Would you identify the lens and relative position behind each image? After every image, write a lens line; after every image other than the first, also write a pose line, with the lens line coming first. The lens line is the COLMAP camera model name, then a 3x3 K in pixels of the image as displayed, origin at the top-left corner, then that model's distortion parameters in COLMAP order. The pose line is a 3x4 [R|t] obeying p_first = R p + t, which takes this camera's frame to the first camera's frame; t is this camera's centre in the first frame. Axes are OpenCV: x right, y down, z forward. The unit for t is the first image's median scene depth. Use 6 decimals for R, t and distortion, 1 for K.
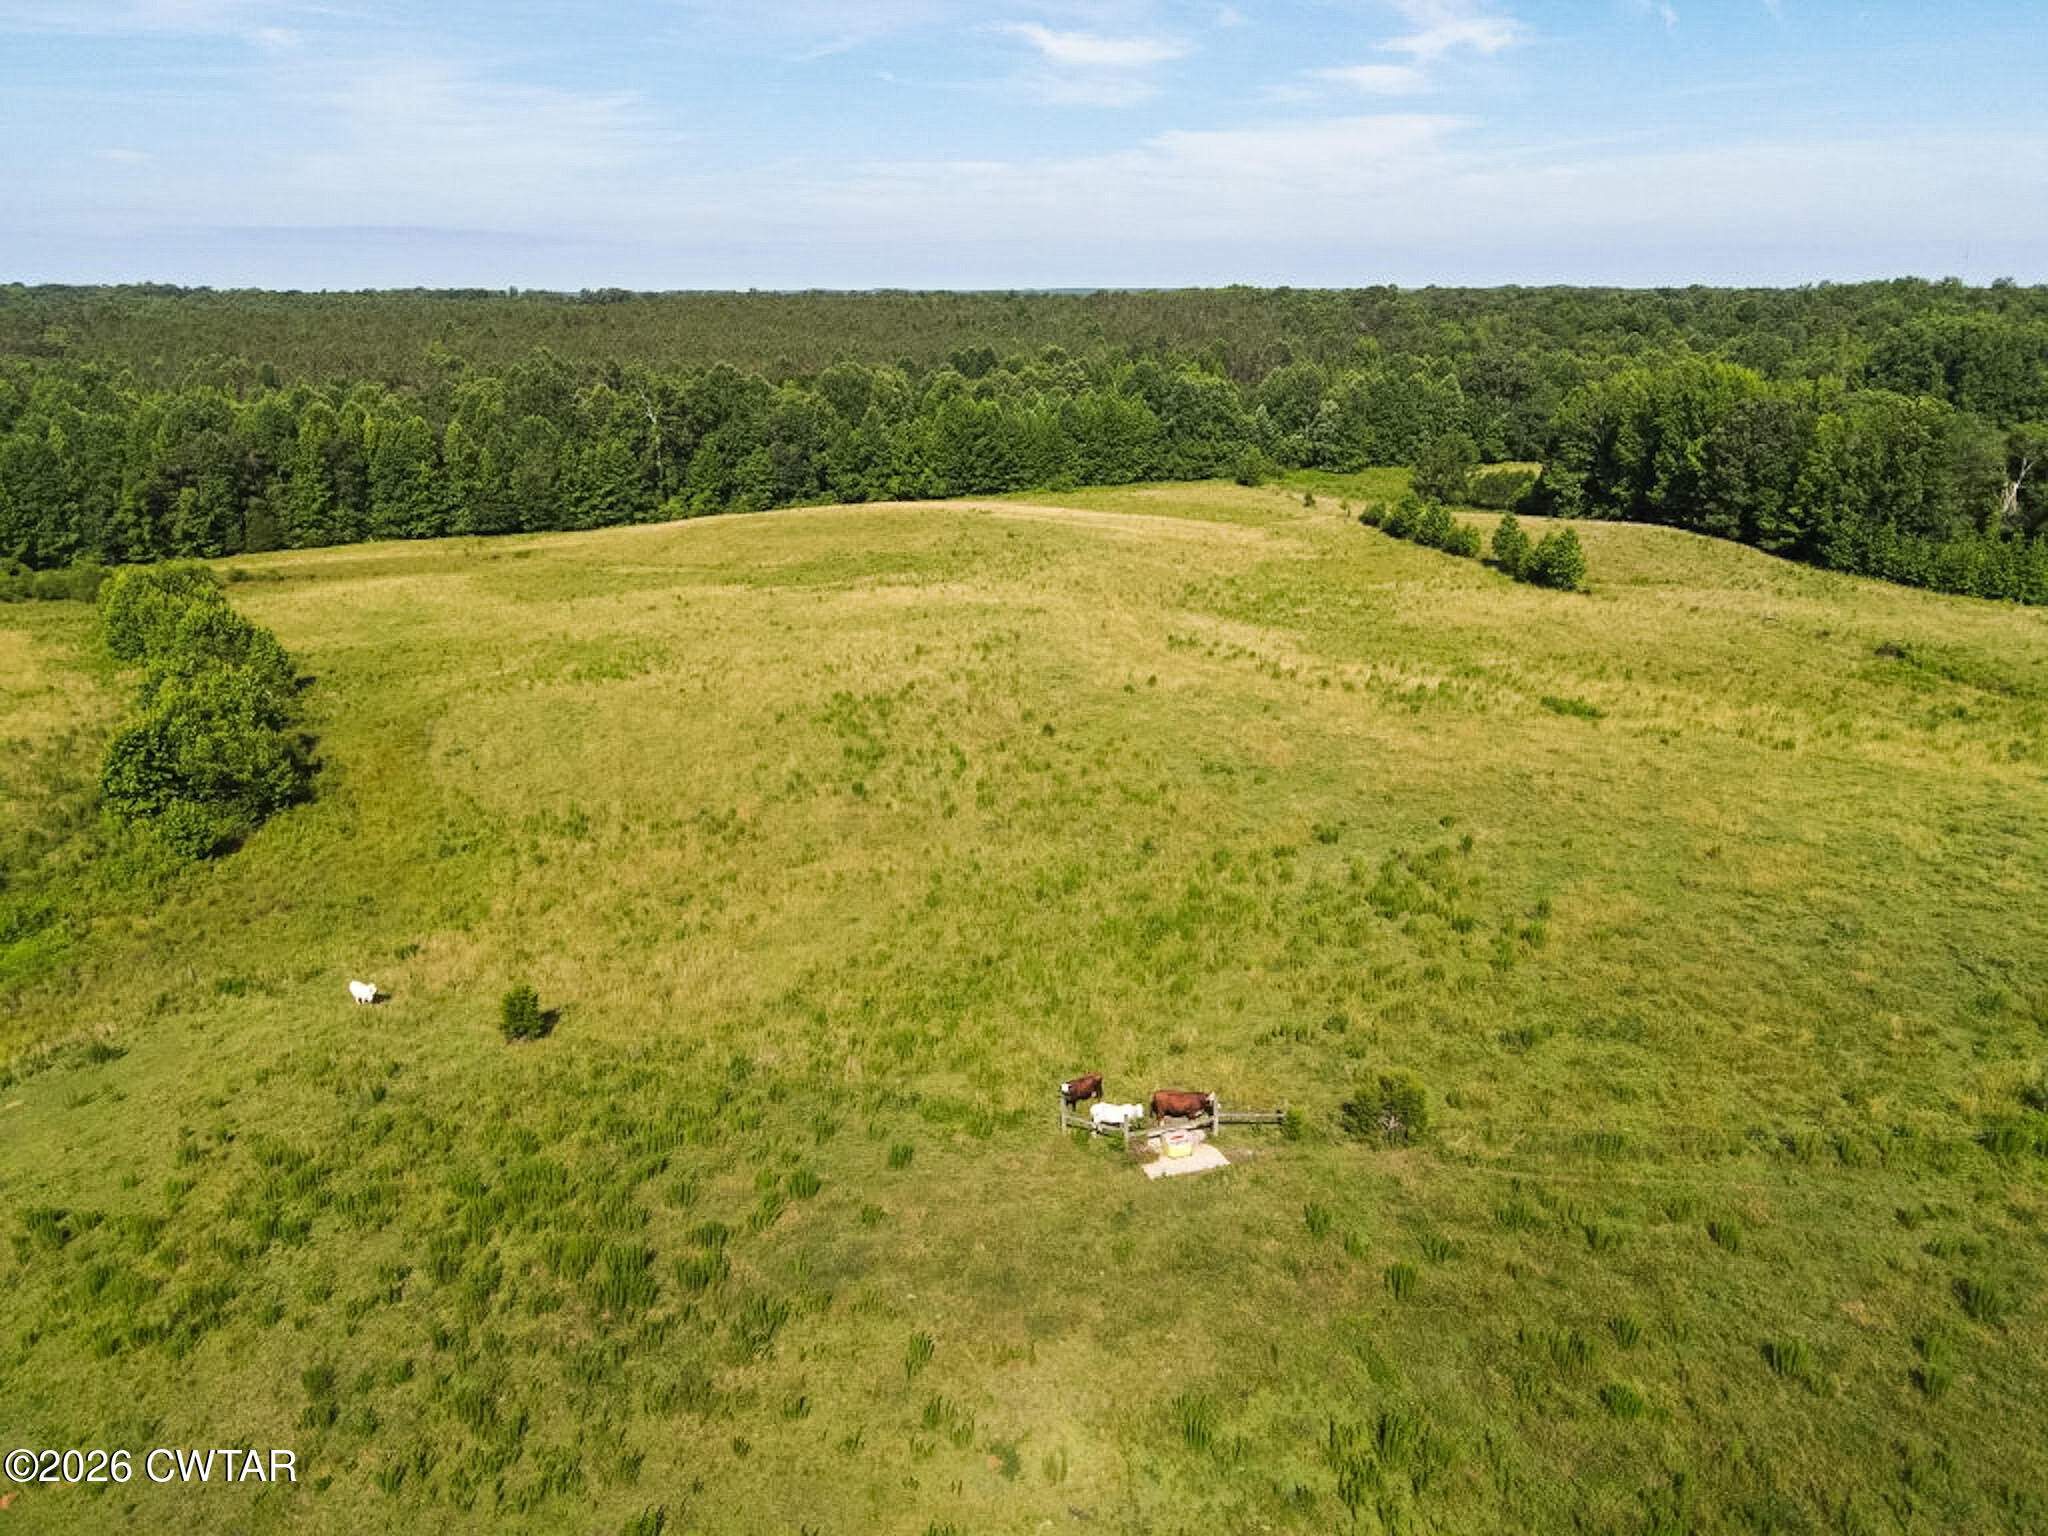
lens RADIAL K [[1506.0, 0, 1010.5], [0, 1506.0, 809.9], [0, 0, 1]] dist [-0.003333, 0.028847]
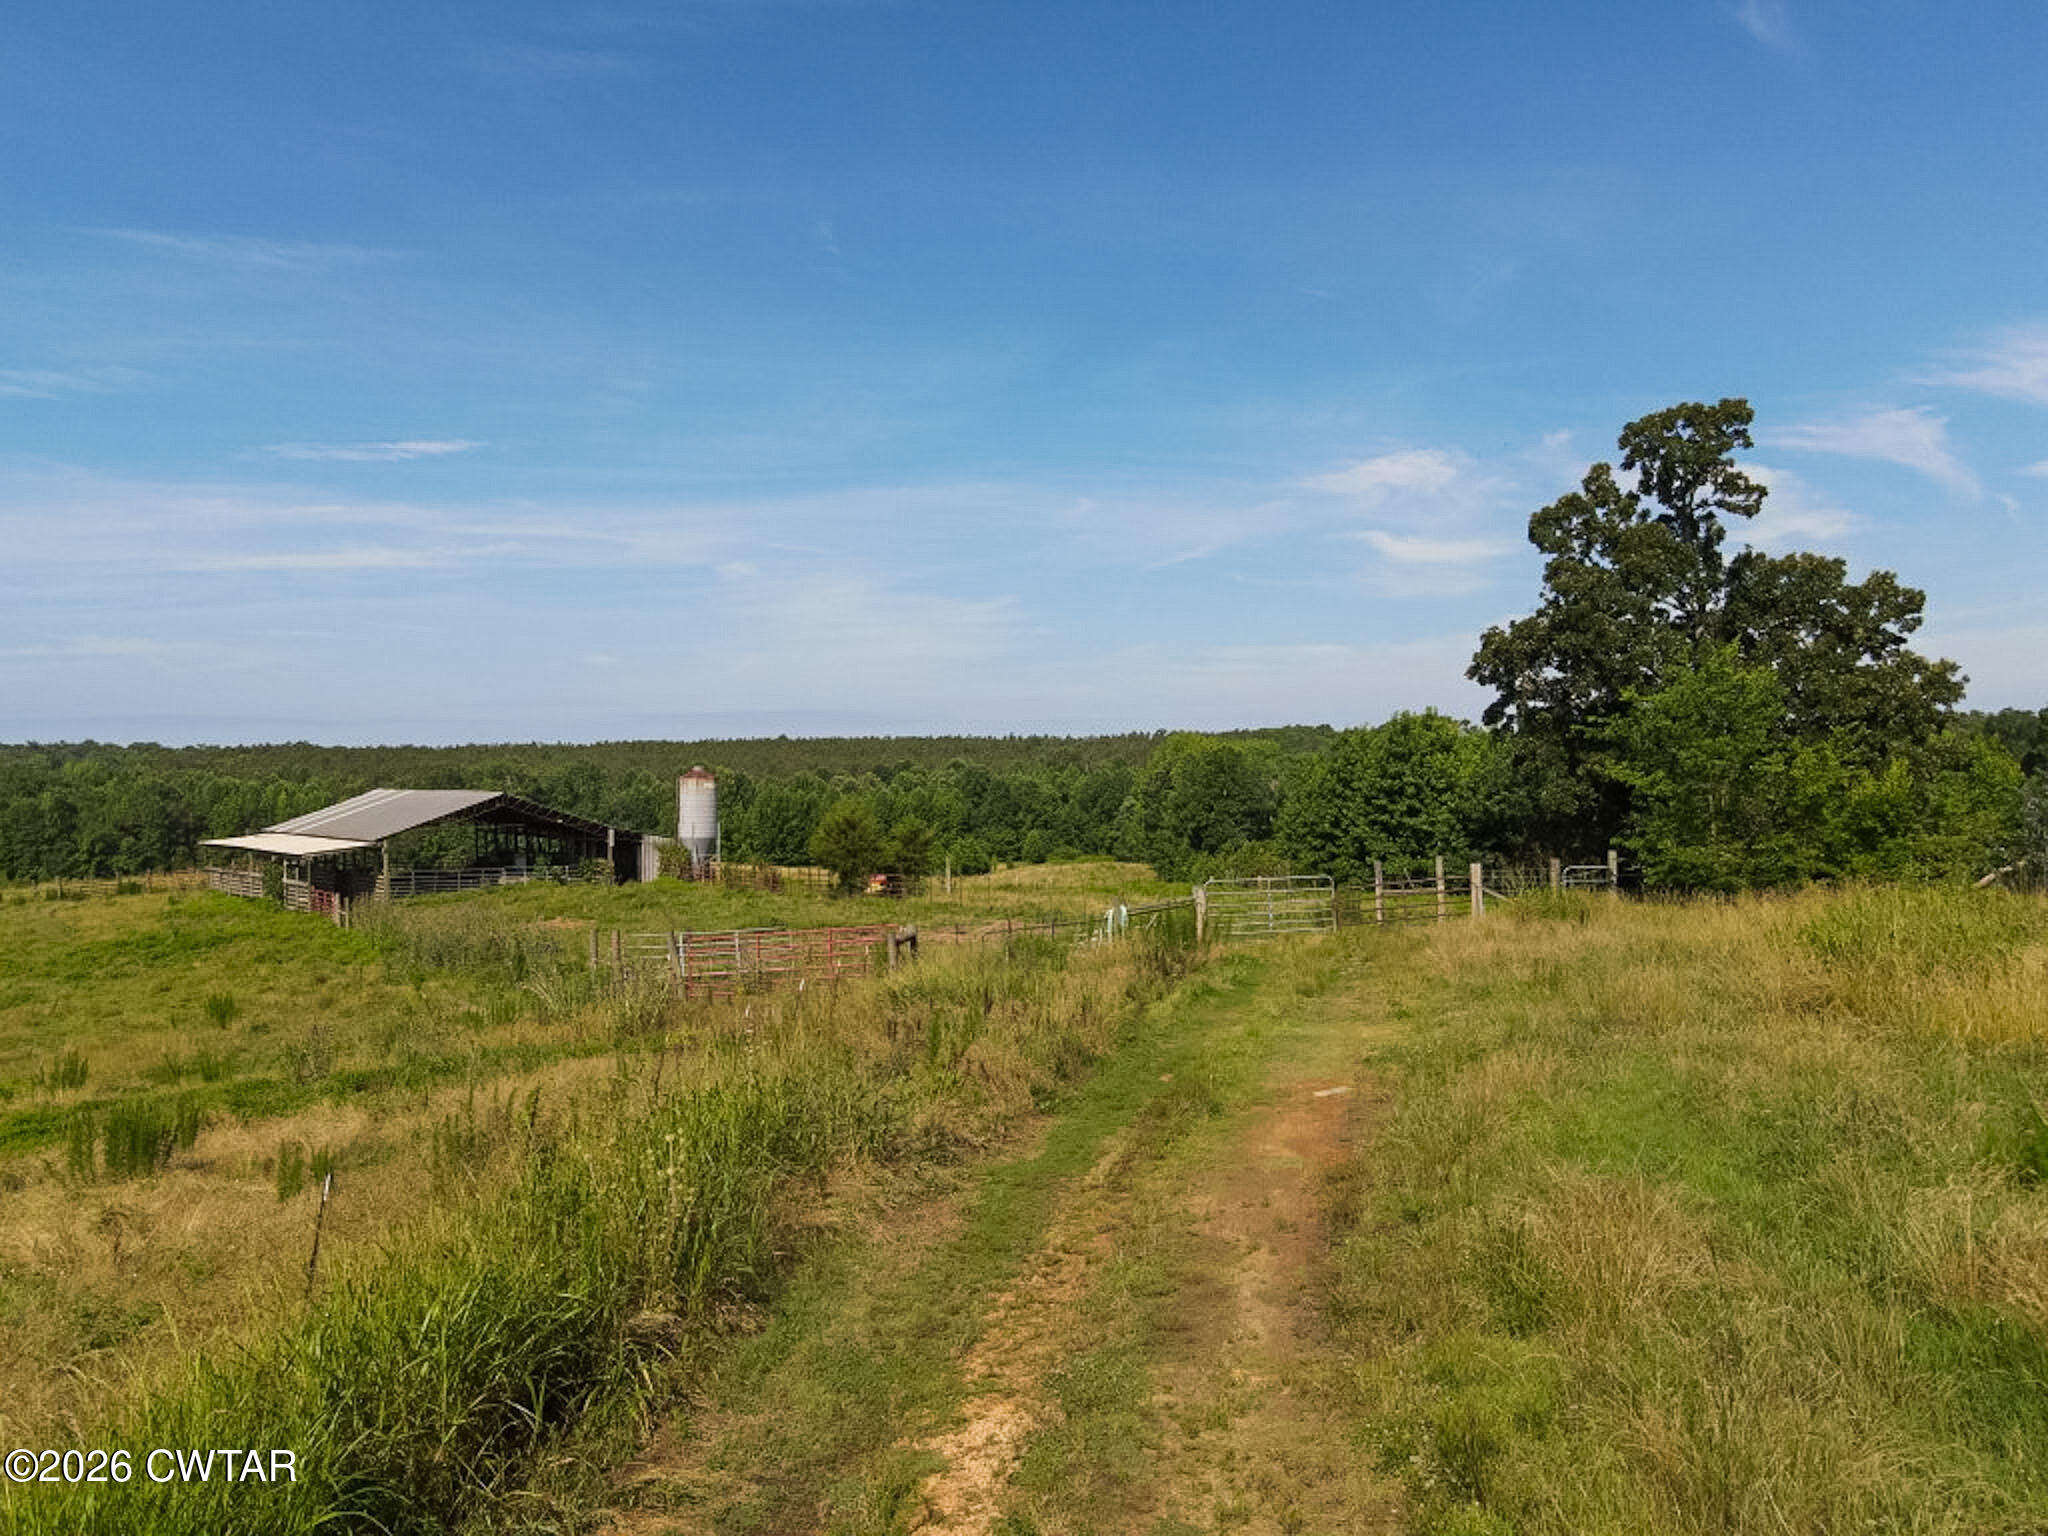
lens RADIAL K [[1506.0, 0, 1010.8], [0, 1506.0, 762.4], [0, 0, 1]] dist [-0.003333, 0.028847]
pose [[0.976243, -0.001787, -0.216670, 0.463672], [-0.068611, 0.945961, -0.316938, 0.087671], [0.205528, 0.324275, 0.923366, -0.095937]]
